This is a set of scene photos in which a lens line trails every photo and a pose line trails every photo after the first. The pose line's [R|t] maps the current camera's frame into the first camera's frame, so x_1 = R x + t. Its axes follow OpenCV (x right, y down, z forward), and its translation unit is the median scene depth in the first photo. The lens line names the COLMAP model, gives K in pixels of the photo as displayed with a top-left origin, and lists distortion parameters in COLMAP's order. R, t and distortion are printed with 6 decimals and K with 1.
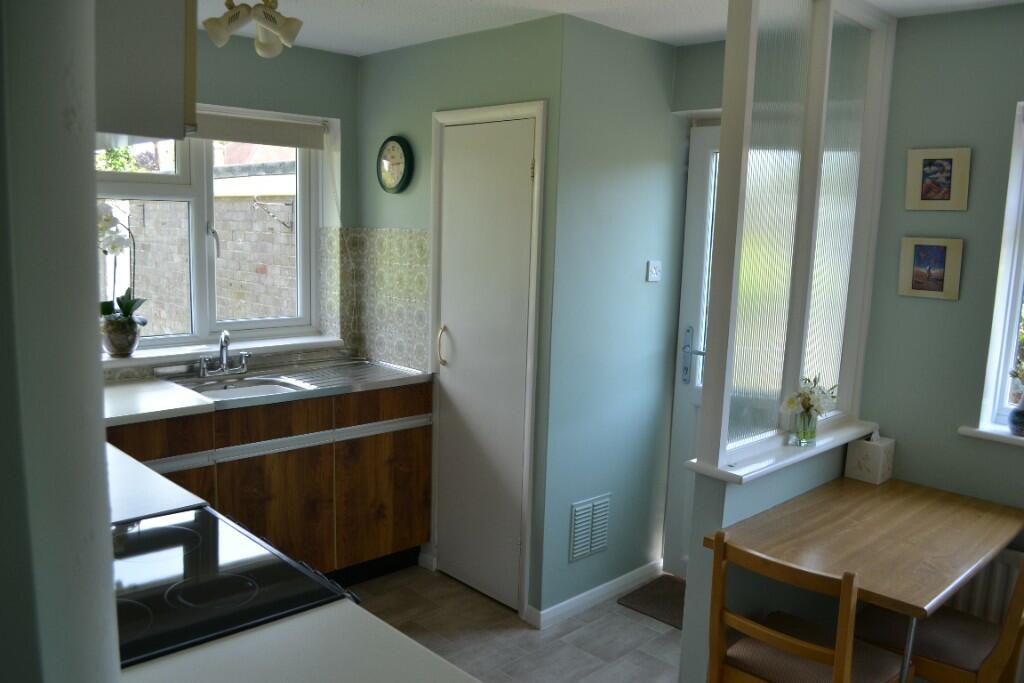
lens RADIAL K [[815.8, 0, 508.6], [0, 815.8, 337.0], [0, 0, 1]] dist [-0.096968, 0.014914]
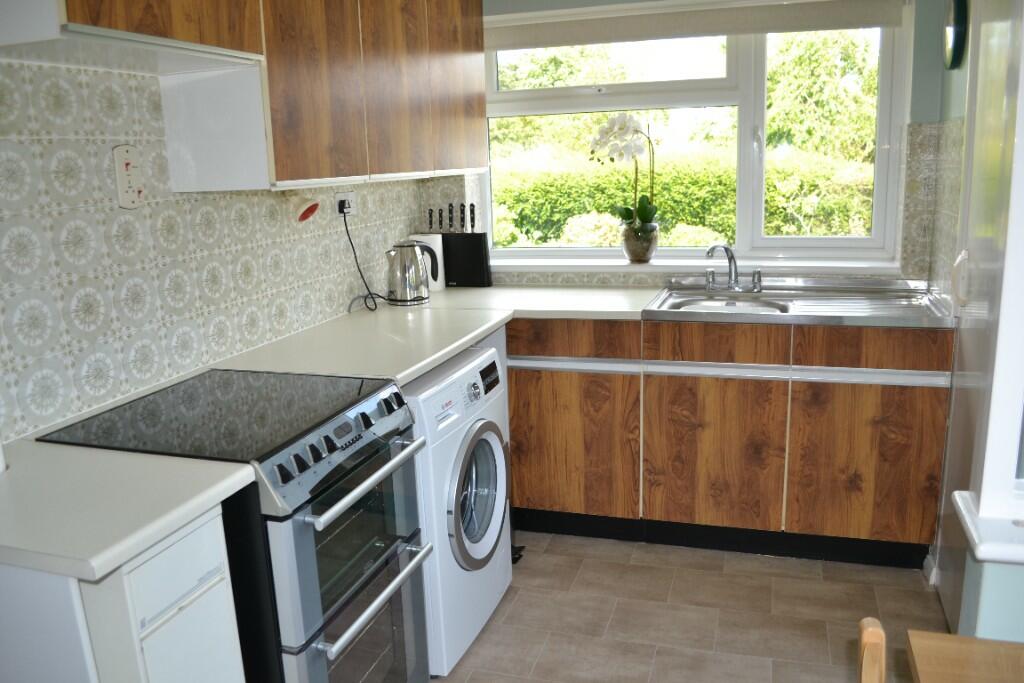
lens RADIAL K [[815.8, 0, 512.1], [0, 815.8, 351.1], [0, 0, 1]] dist [-0.096968, 0.014914]
pose [[0.473270, 0.147890, -0.868415, 0.345826], [-0.071135, 0.989004, 0.129659, 0.011907], [0.878041, 0.000411, 0.478586, 0.335641]]
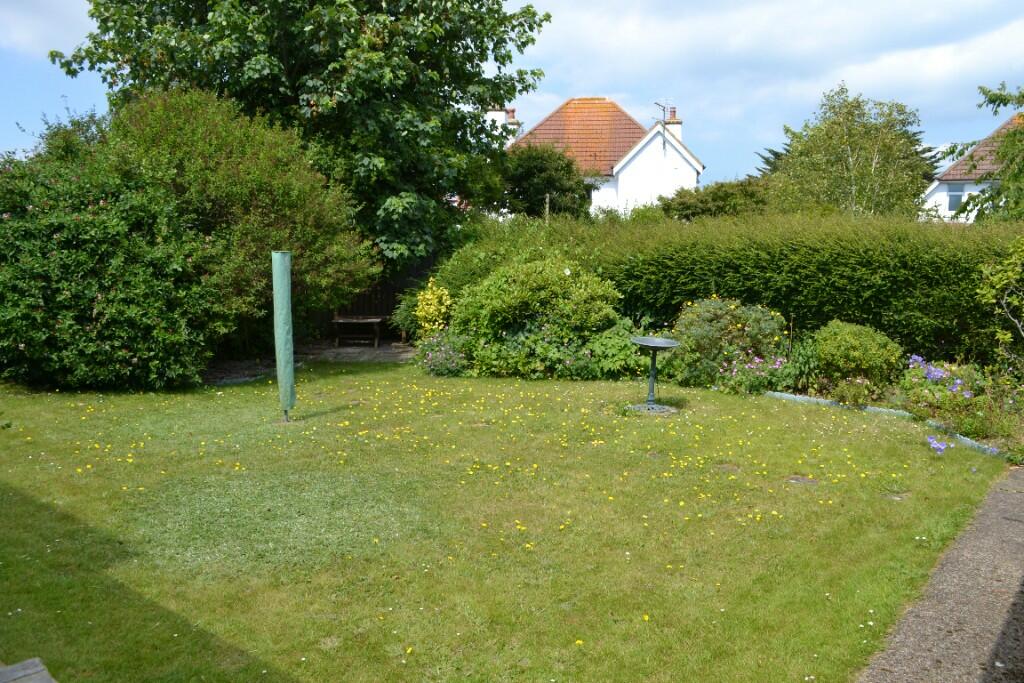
lens RADIAL K [[815.8, 0, 519.1], [0, 815.8, 344.9], [0, 0, 1]] dist [-0.096968, 0.014914]
pose [[0.133689, 0.081721, -0.987648, 0.205939], [-0.141365, 0.987975, 0.062613, -0.011498], [0.980889, 0.131248, 0.143634, 0.623267]]
